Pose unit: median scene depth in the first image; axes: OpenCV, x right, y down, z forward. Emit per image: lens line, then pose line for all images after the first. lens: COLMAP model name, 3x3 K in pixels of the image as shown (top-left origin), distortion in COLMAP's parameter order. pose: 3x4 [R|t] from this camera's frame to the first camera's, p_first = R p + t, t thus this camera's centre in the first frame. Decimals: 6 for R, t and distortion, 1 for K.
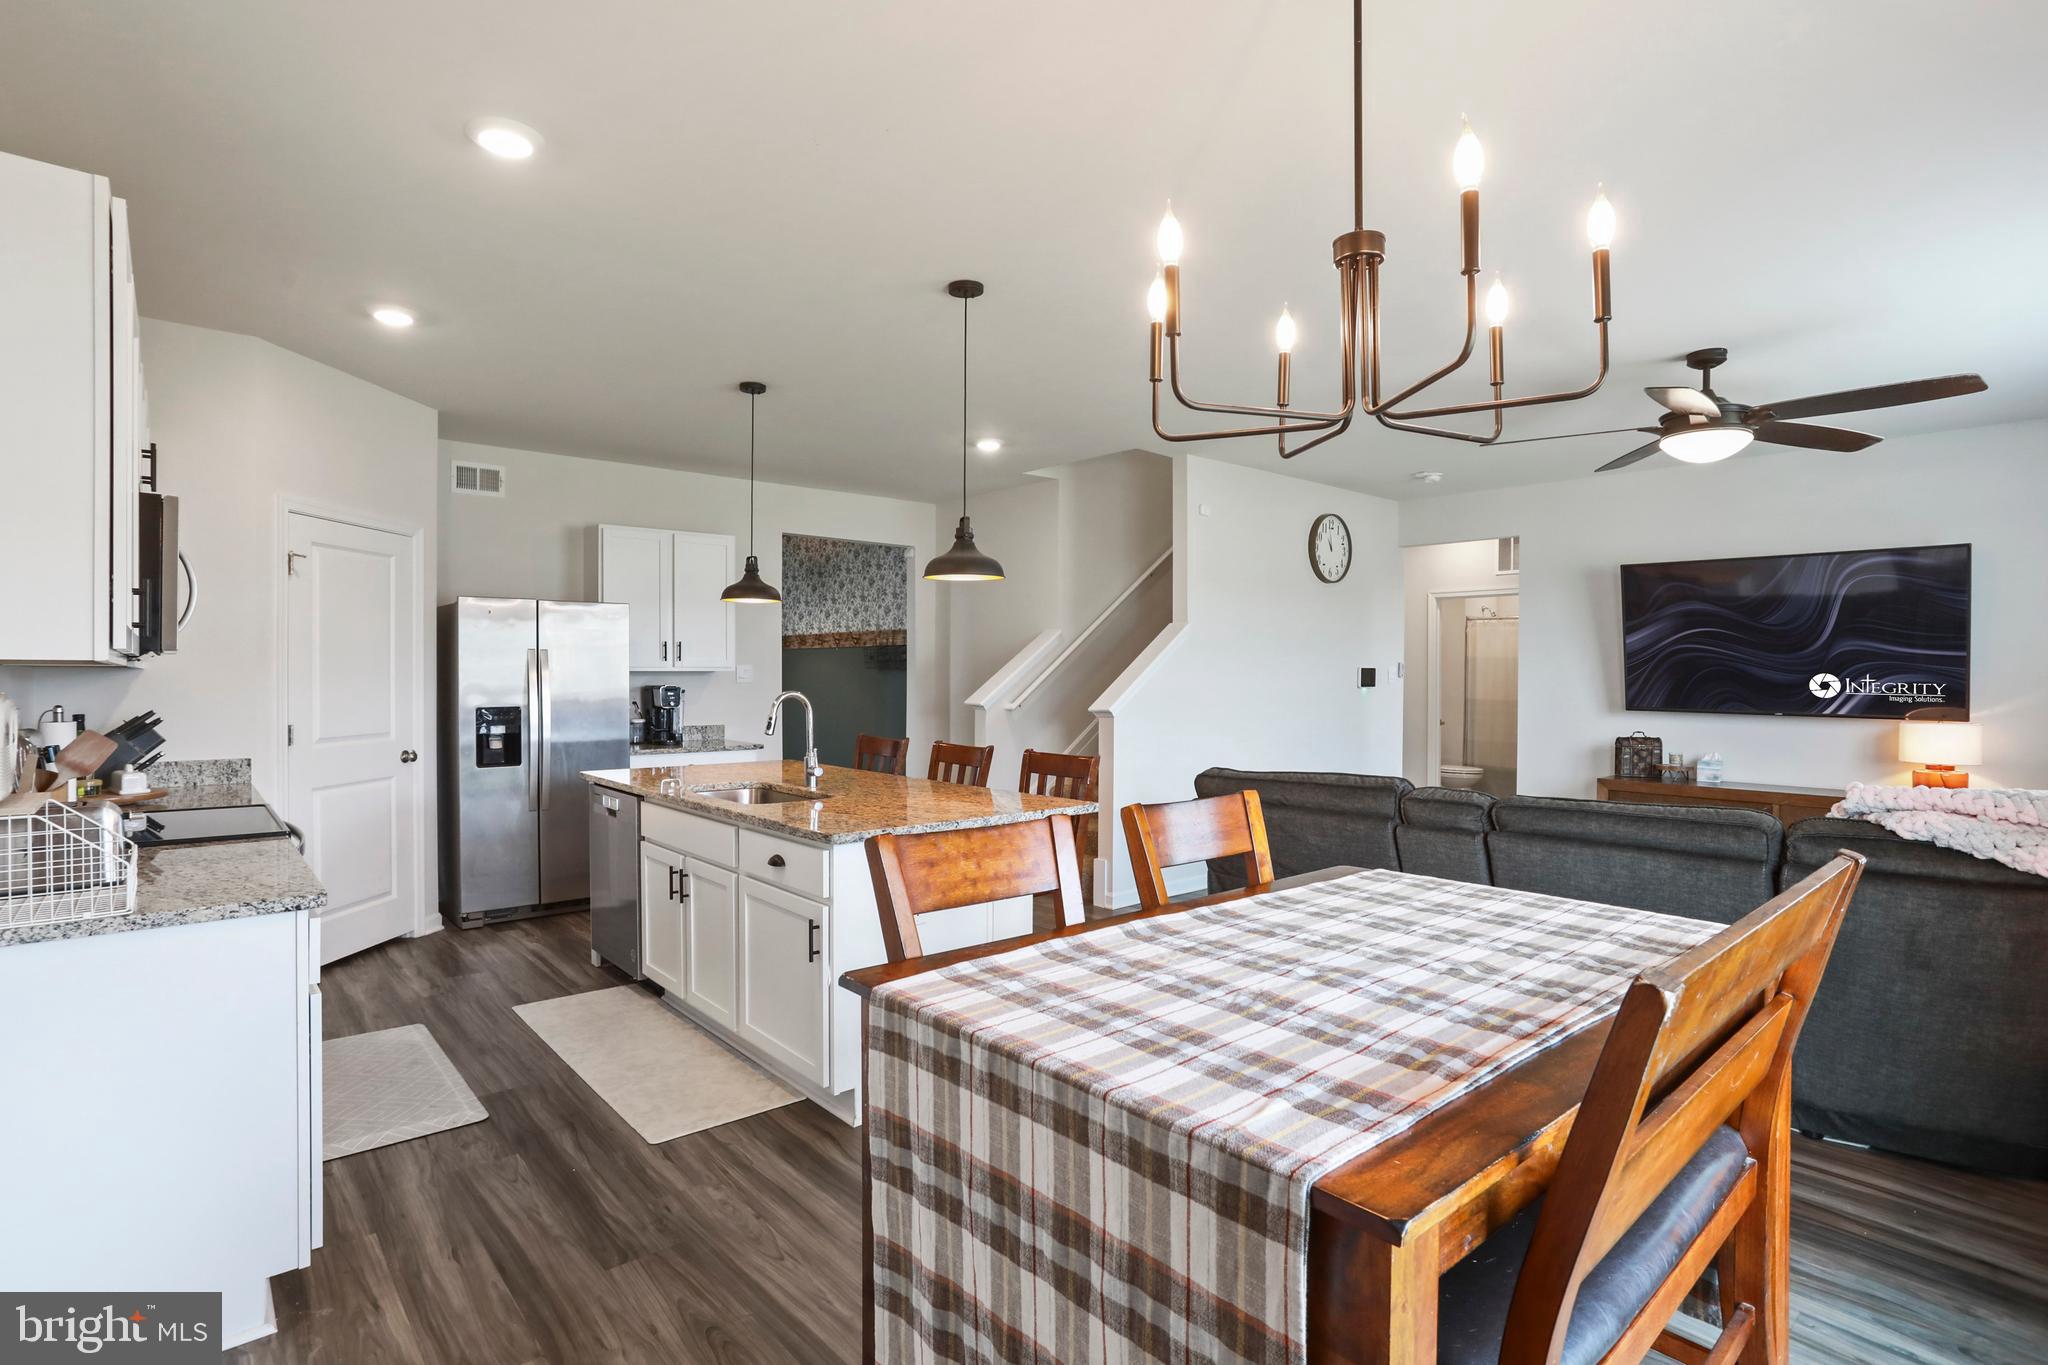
lens RADIAL K [[1027.9, 0, 1024.0], [0, 1027.9, 682.5], [0, 0, 1]] dist [-0.001213, -0.000278]
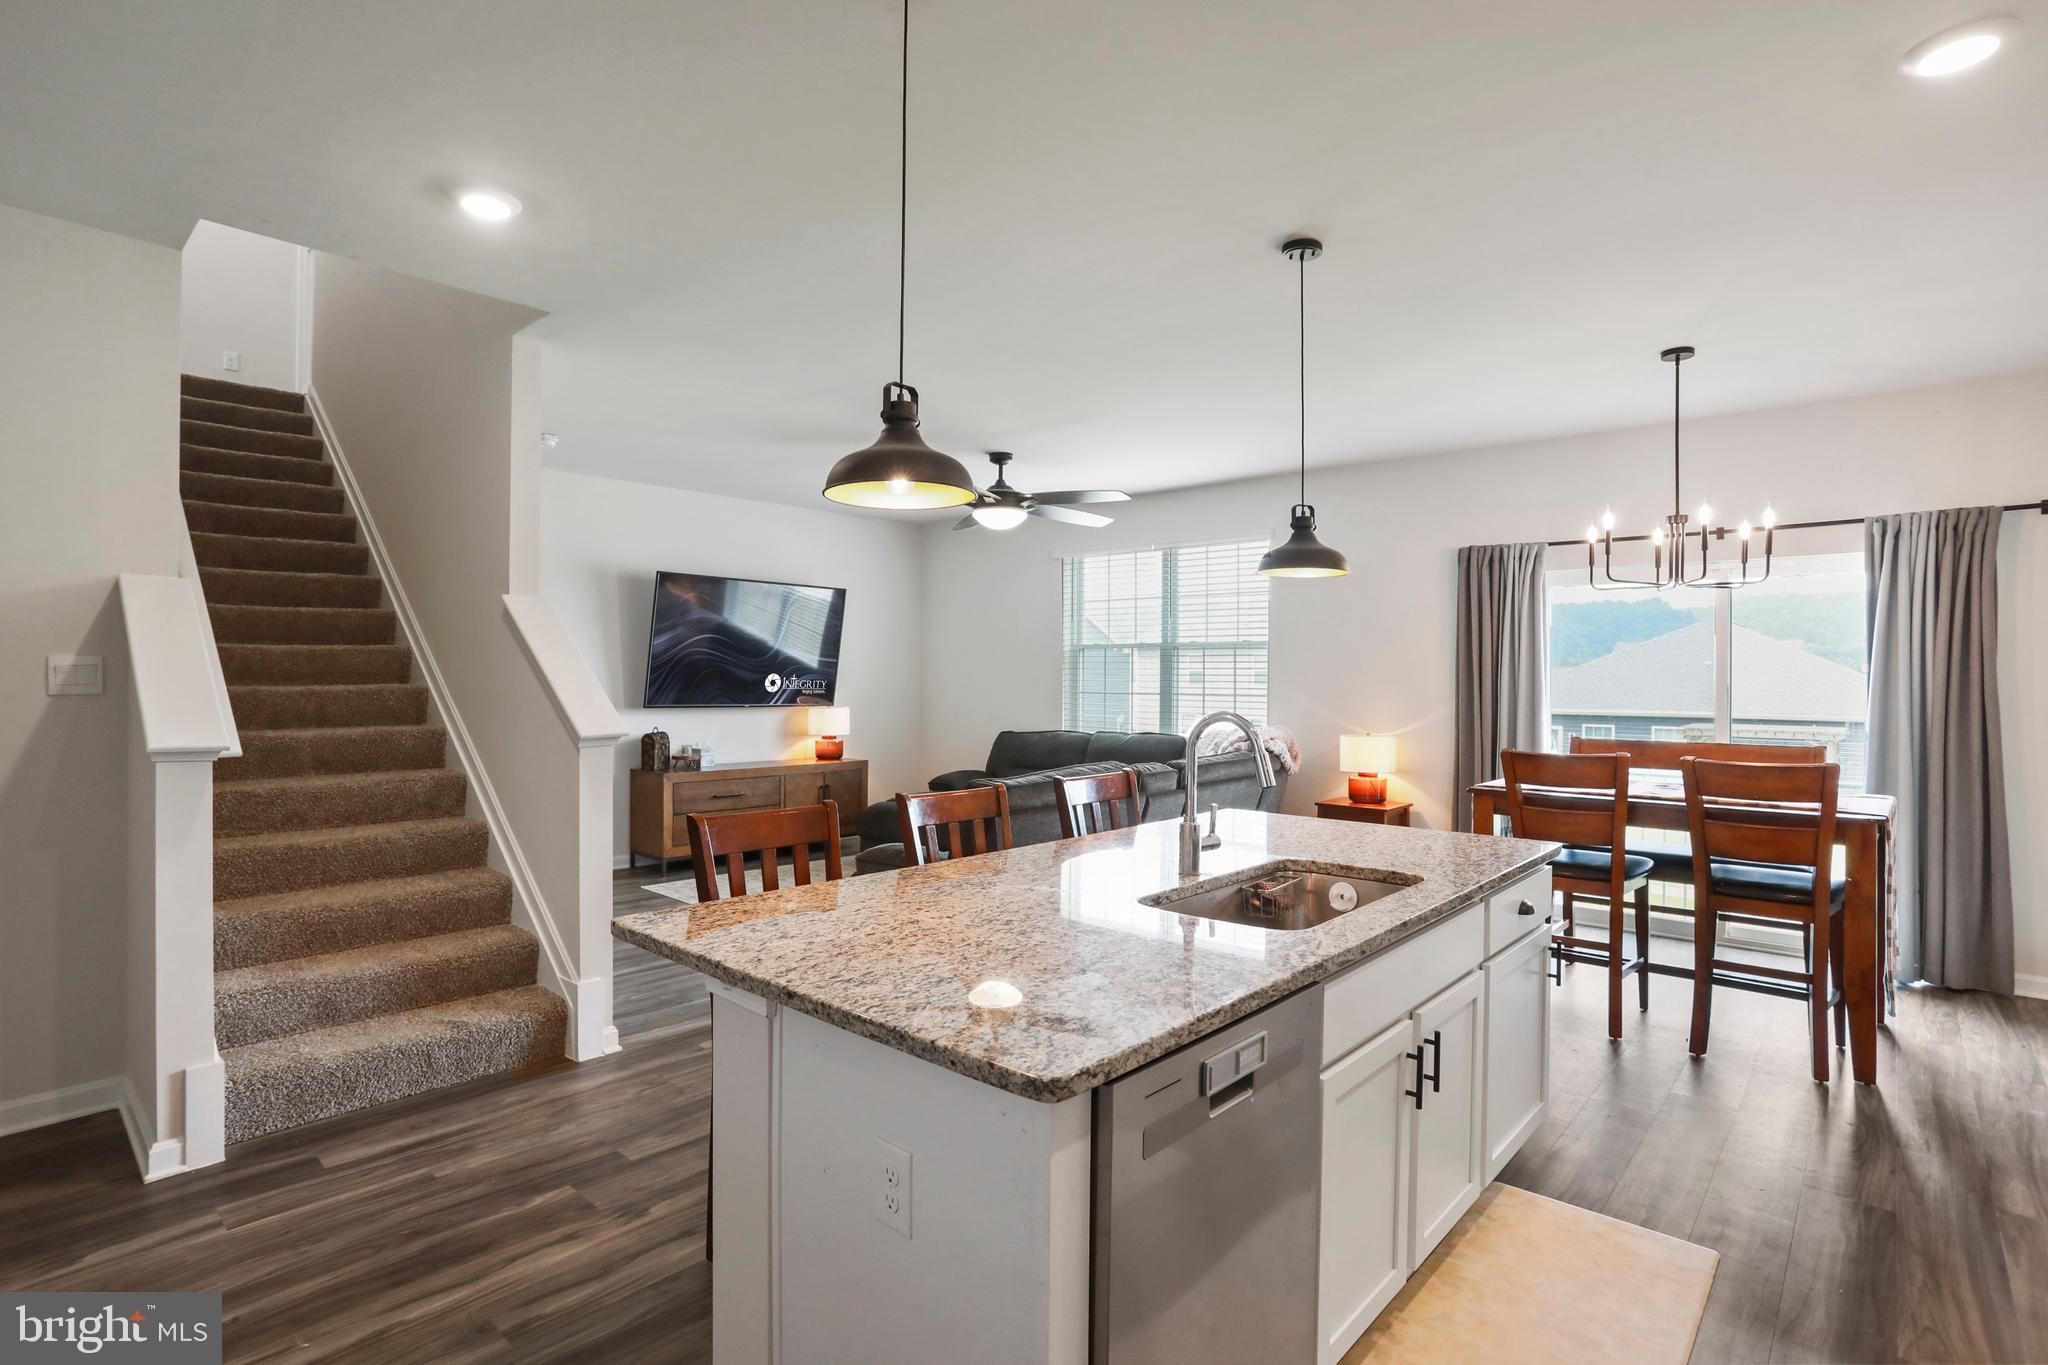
lens RADIAL K [[1004.7, 0, 1024.0], [0, 1004.7, 682.5], [0, 0, 1]] dist [-0.001135, -0.000241]
pose [[-0.138074, -0.003420, 0.990416, -0.597778], [0.001564, 0.999992, 0.003671, -0.001694], [-0.990421, 0.002056, -0.138067, 0.925092]]
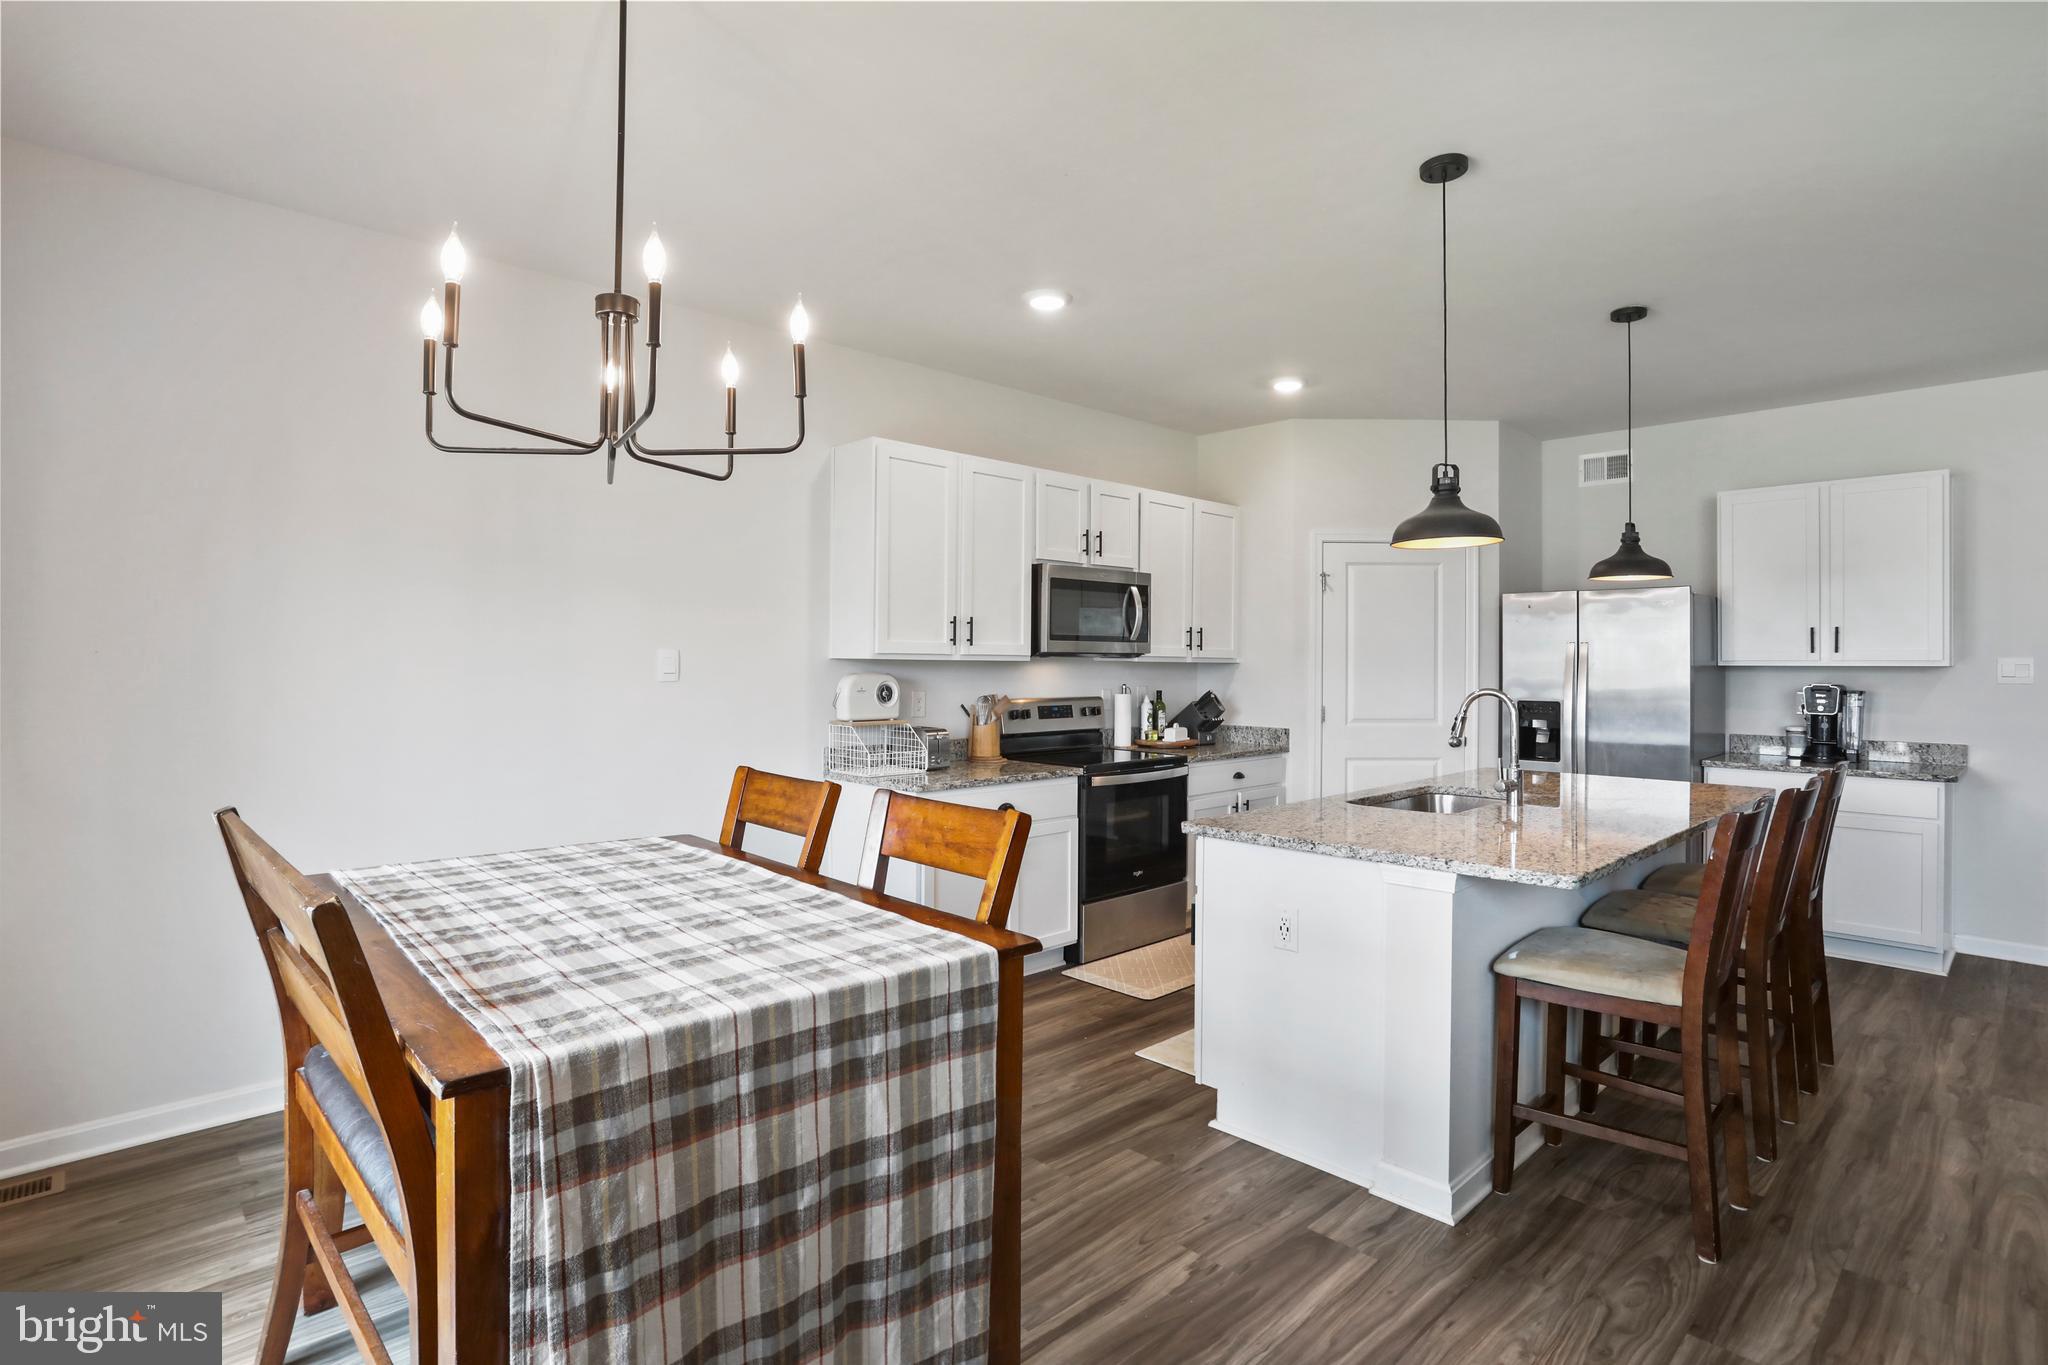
lens RADIAL K [[1029.1, 0, 1021.5], [0, 1029.1, 667.6], [0, 0, 1]] dist [-0.000190, 0.000158]
pose [[0.062182, 0.005219, -0.998051, 0.464746], [-0.013830, 0.999895, 0.004367, -0.006440], [0.997969, 0.013531, 0.062248, 0.433938]]
